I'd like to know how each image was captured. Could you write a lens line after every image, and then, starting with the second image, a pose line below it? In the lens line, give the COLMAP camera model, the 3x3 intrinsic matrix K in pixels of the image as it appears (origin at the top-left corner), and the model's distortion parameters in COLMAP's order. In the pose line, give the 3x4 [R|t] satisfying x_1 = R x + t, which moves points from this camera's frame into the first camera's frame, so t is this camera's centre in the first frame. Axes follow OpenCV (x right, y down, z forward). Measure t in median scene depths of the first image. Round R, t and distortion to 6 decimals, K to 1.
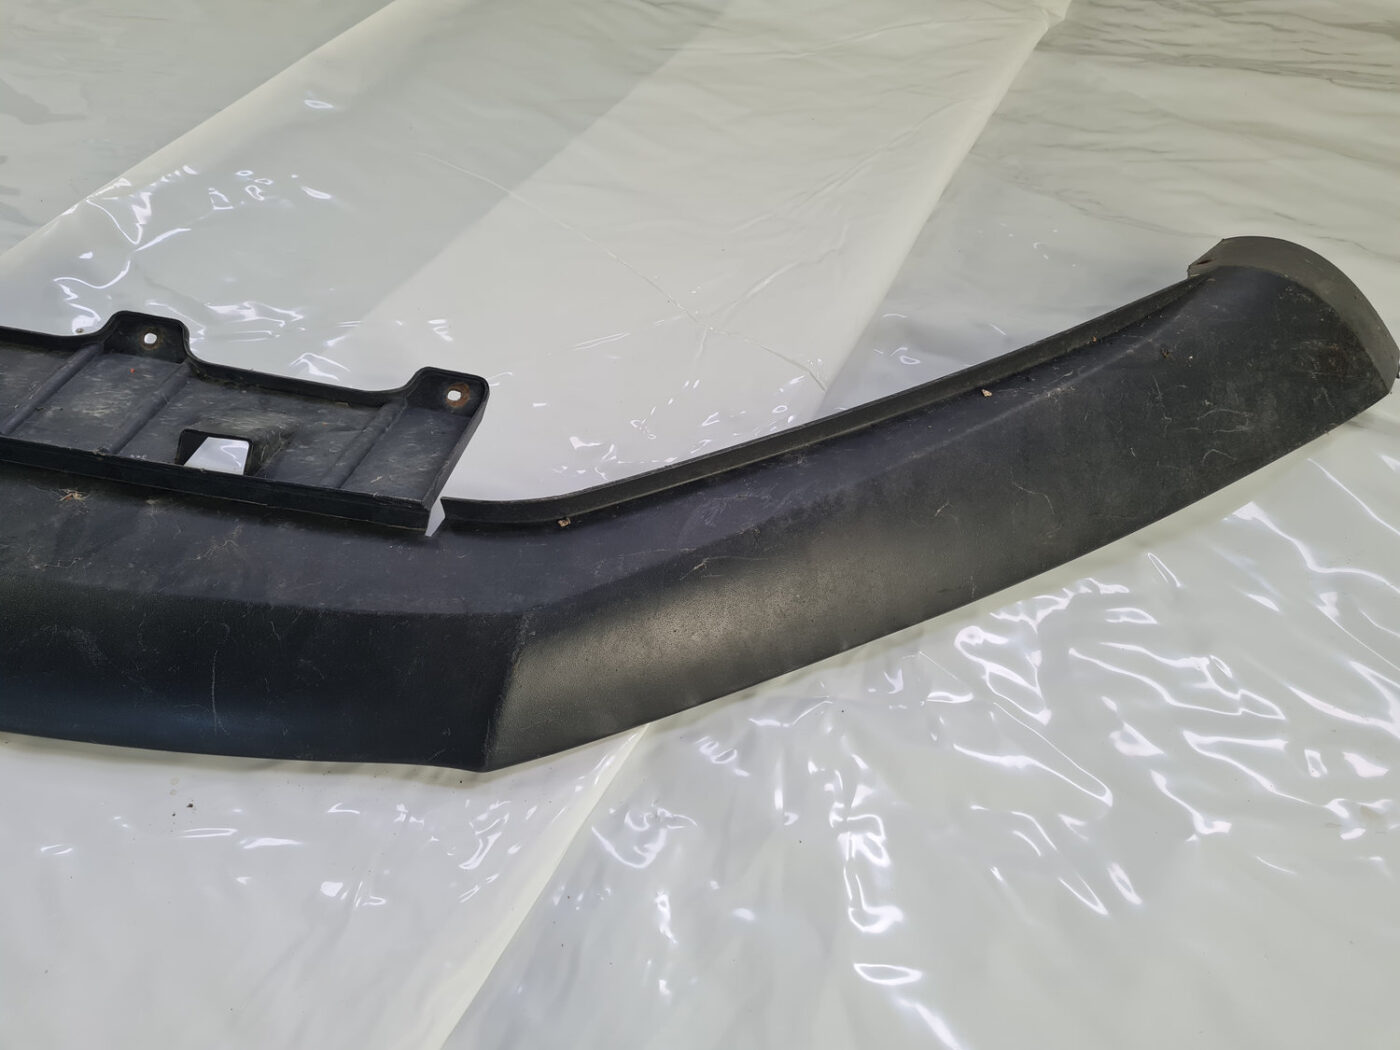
lens RADIAL K [[1056.3, 0, 700.0], [0, 1056.3, 525.0], [0, 0, 1]] dist [0.018890, -0.037478]
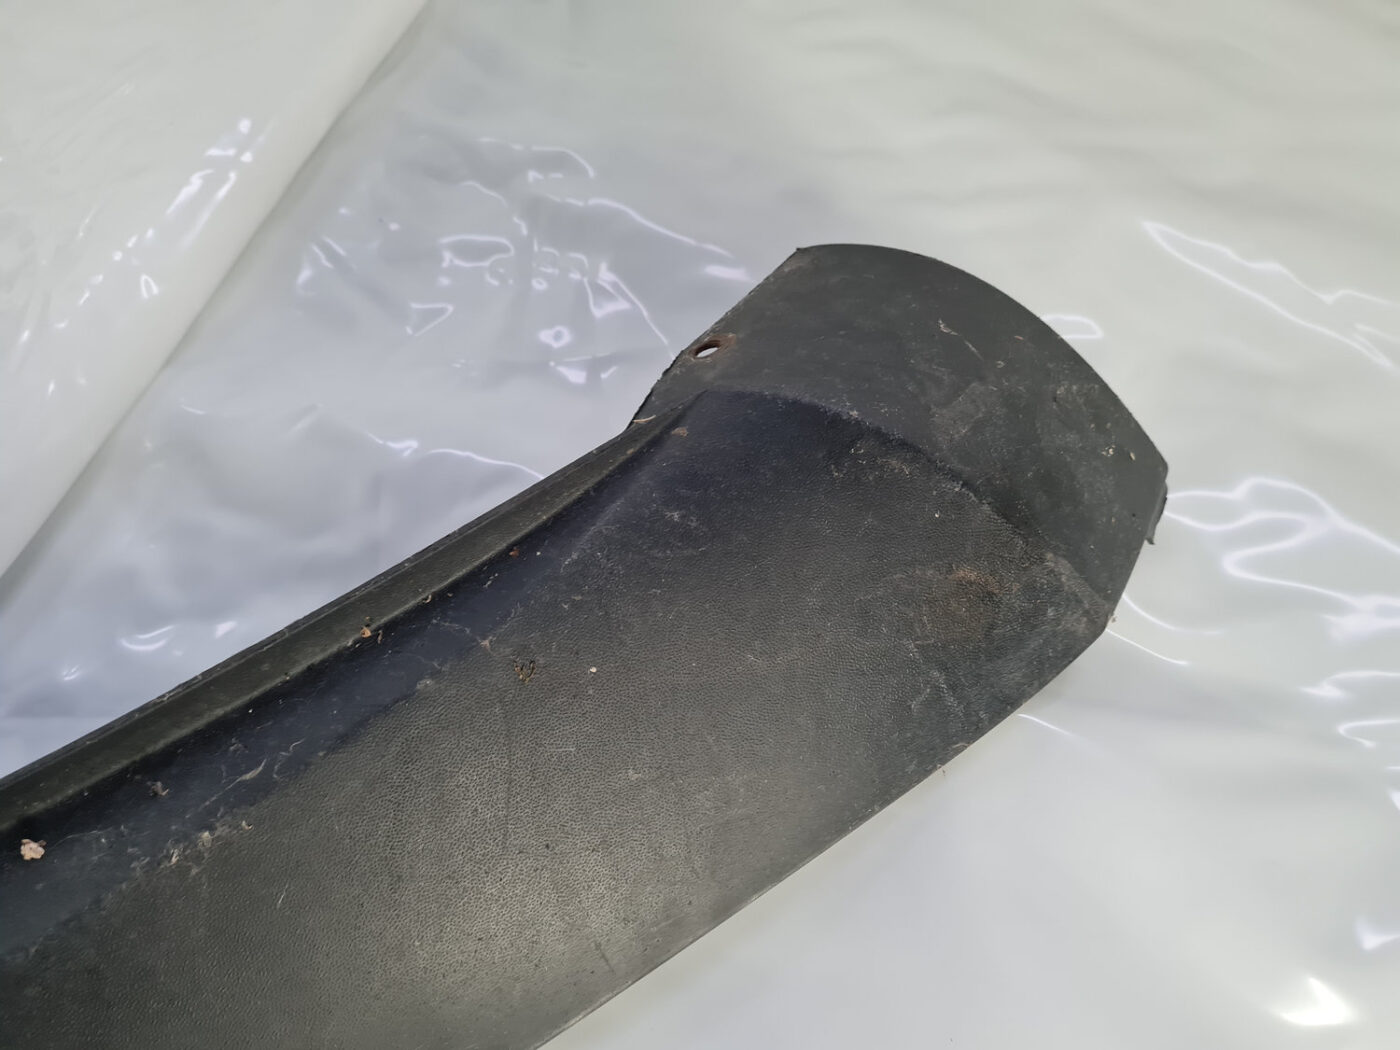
lens RADIAL K [[1056.3, 0, 700.0], [0, 1056.3, 525.0], [0, 0, 1]] dist [0.018890, -0.037478]
pose [[0.997095, -0.069133, 0.031960, 0.481070], [0.059293, 0.967964, 0.243987, -0.301609], [-0.047803, -0.241383, 0.969252, 0.592851]]
